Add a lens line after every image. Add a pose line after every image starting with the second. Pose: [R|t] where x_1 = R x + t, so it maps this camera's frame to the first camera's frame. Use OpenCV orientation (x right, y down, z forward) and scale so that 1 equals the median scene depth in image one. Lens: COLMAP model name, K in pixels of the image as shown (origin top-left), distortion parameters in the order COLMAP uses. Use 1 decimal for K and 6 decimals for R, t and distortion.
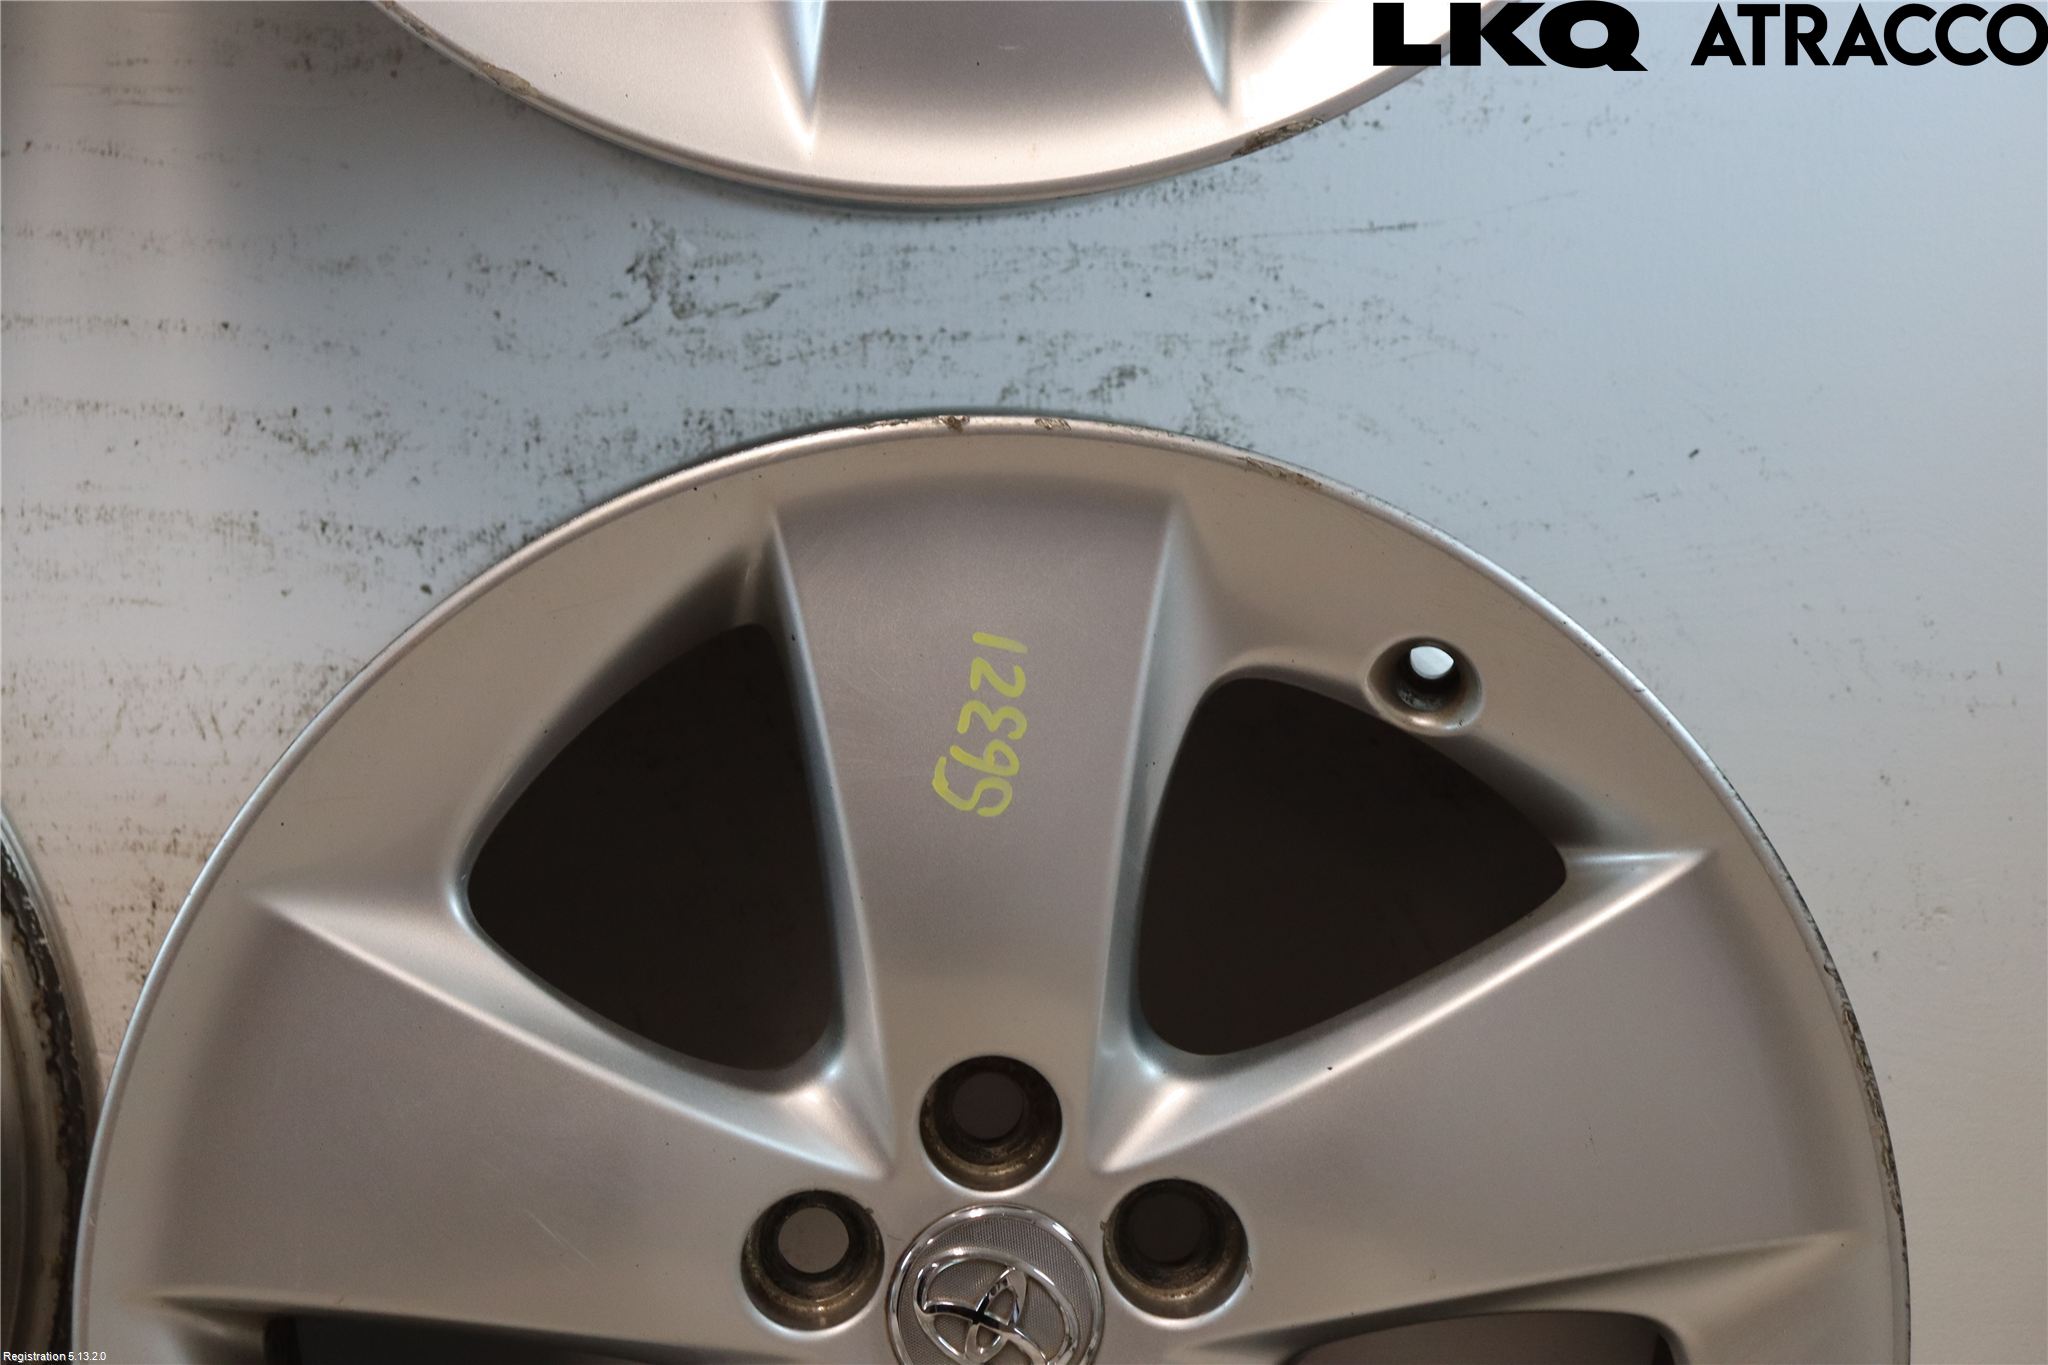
lens RADIAL K [[5014.5, 0, 1008.2], [0, 5014.5, 715.6], [0, 0, 1]] dist [0.473903, 0.000000]
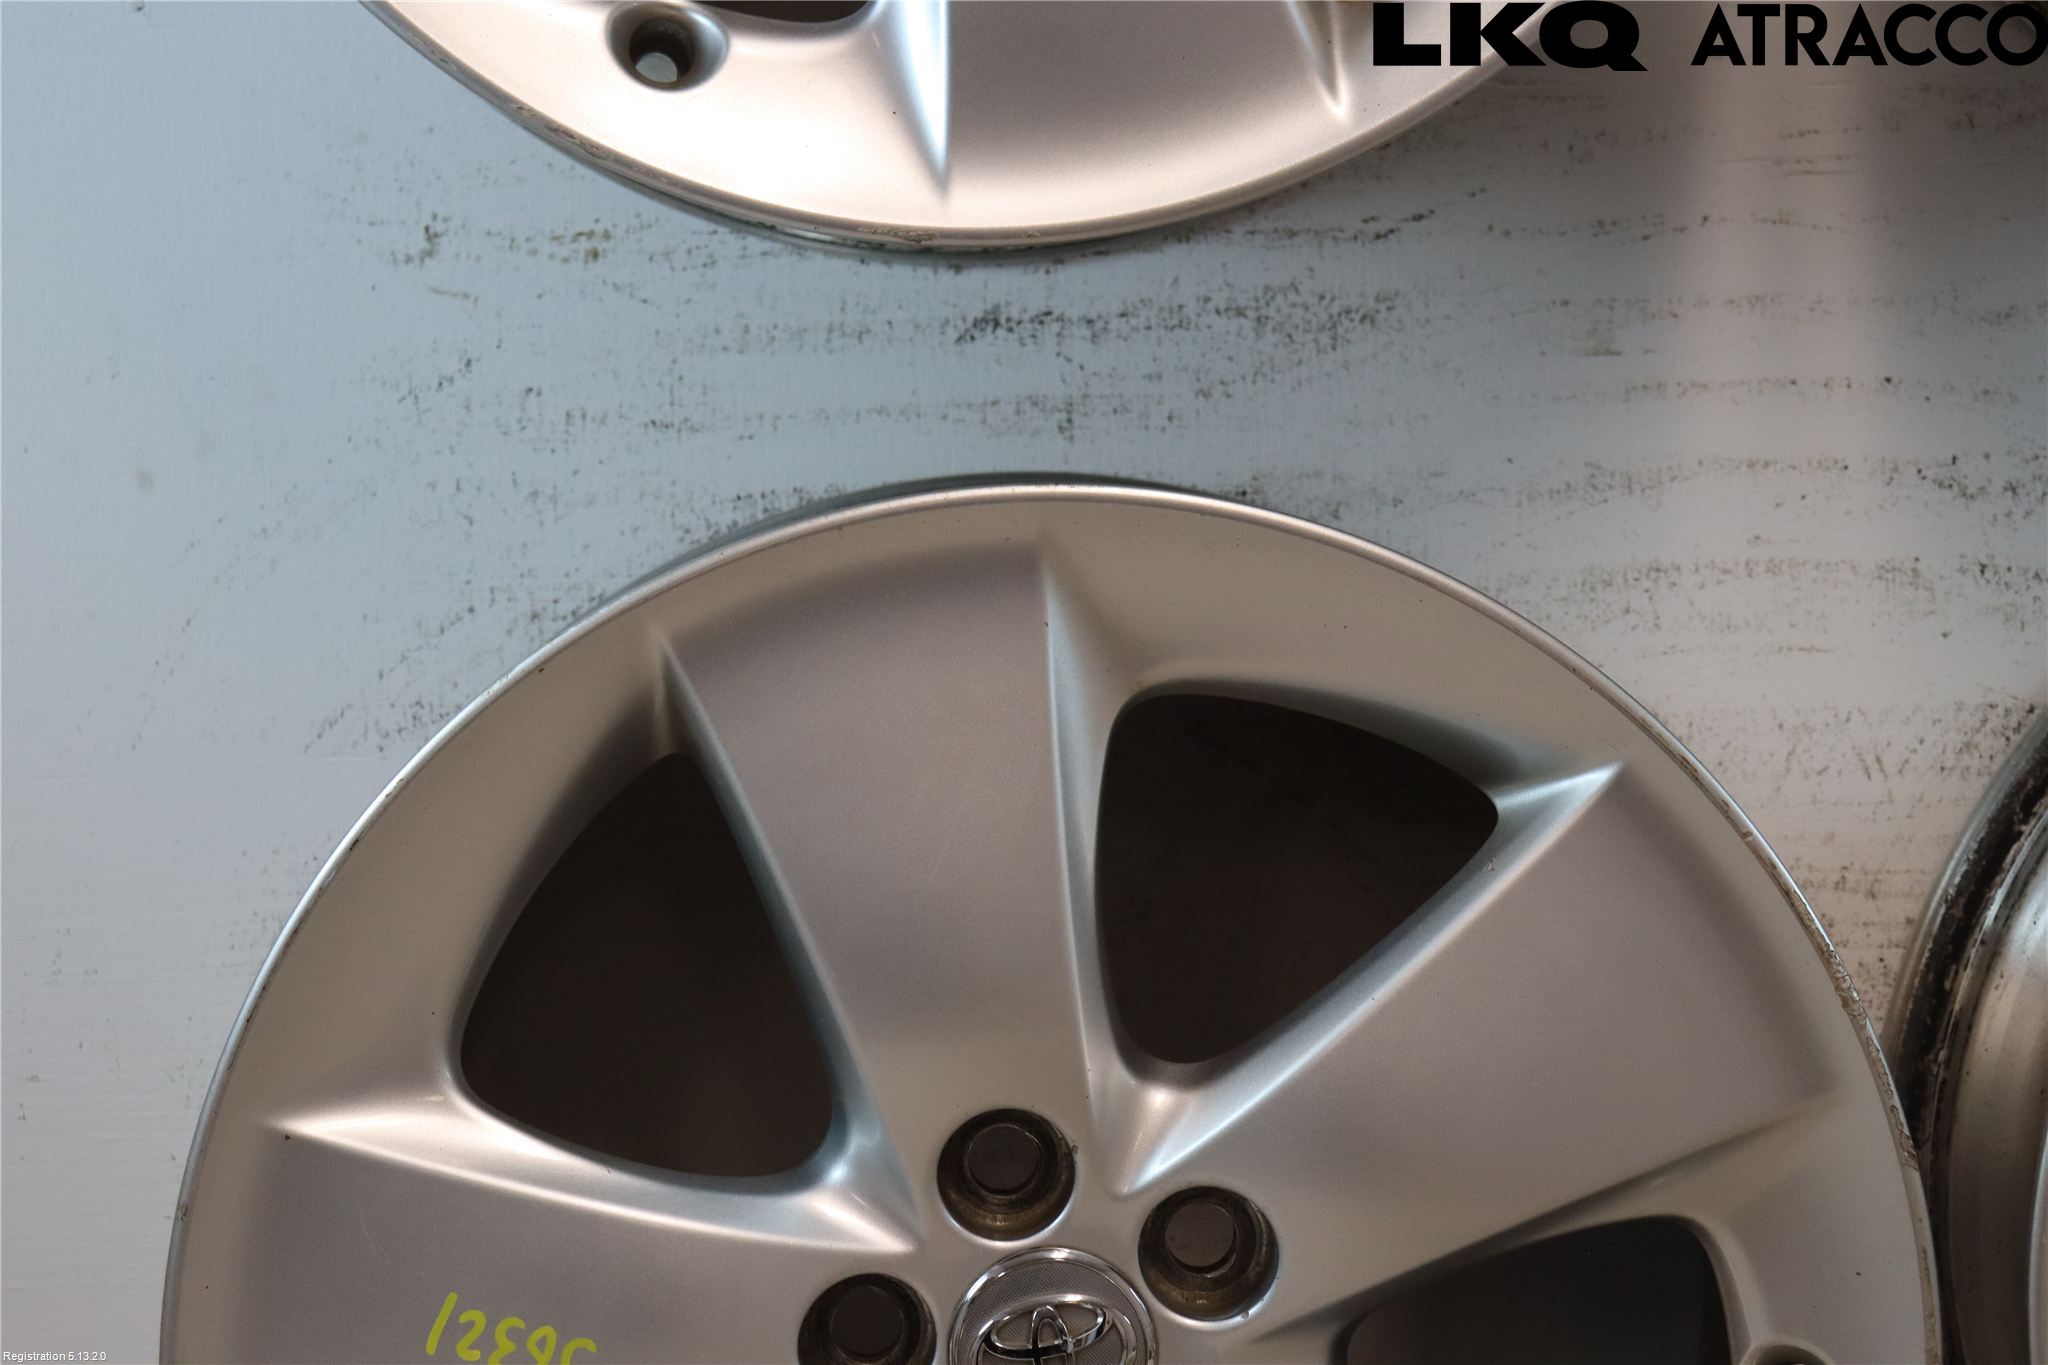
lens RADIAL K [[5014.5, 0, 1013.9], [0, 5014.5, 729.4], [0, 0, 1]] dist [0.473903, 0.000000]
pose [[0.999239, -0.037973, 0.008969, -0.343662], [0.038148, 0.999066, -0.020276, 0.008886], [-0.008191, 0.020602, 0.999754, -0.037716]]
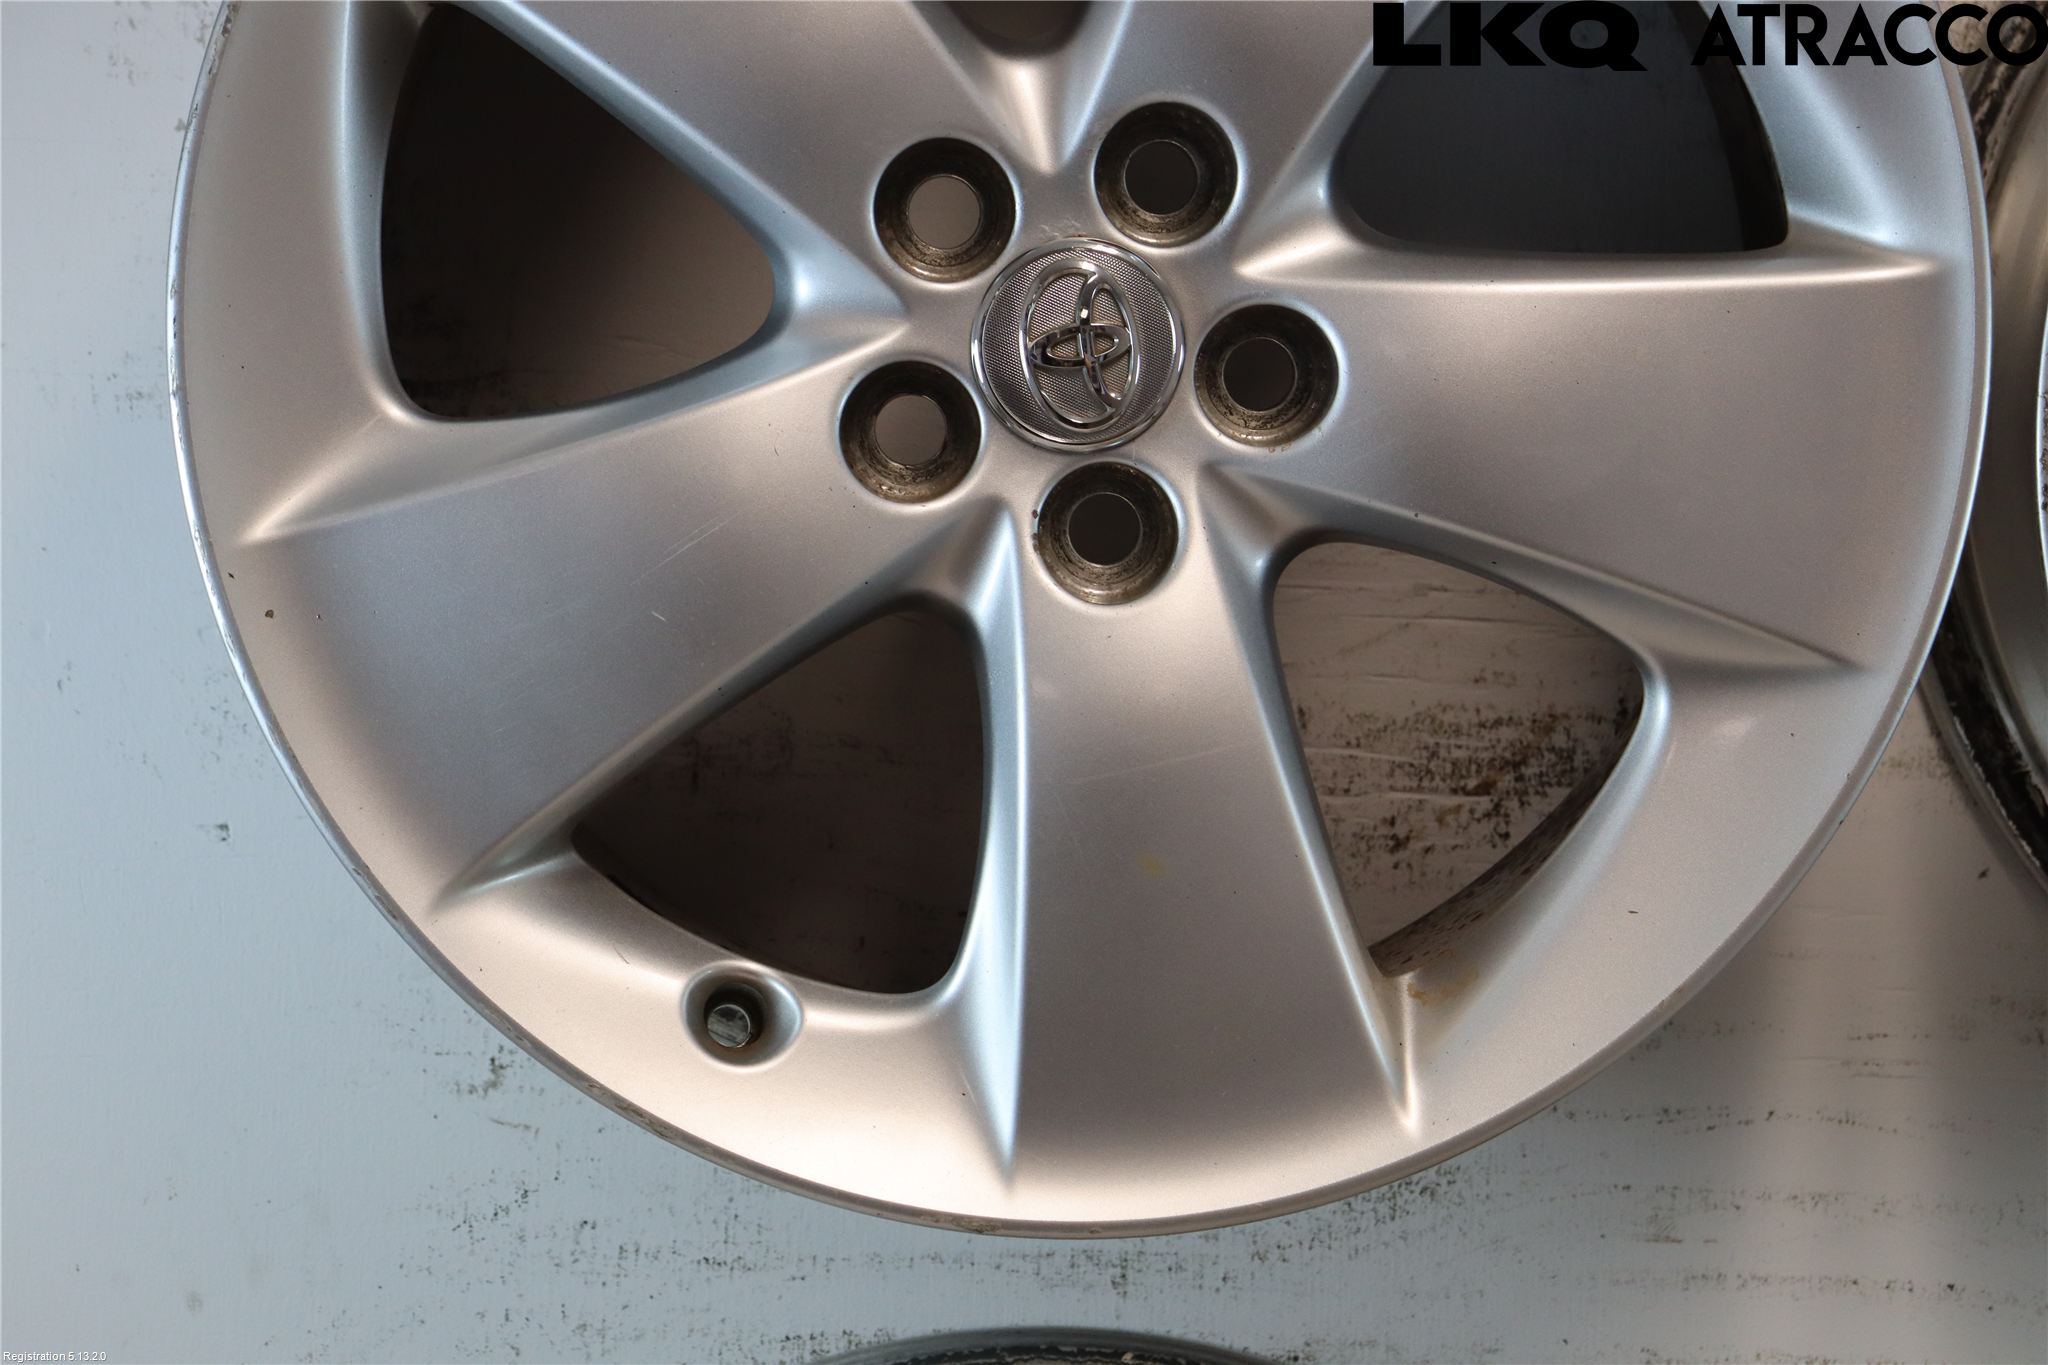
lens RADIAL K [[5014.5, 0, 1020.3], [0, 5014.5, 705.5], [0, 0, 1]] dist [0.473903, 0.000000]
pose [[0.999896, 0.014422, -0.000151, -0.343202], [-0.014422, 0.999896, -0.000346, -0.190951], [0.000146, 0.000348, 1.000000, -0.038161]]
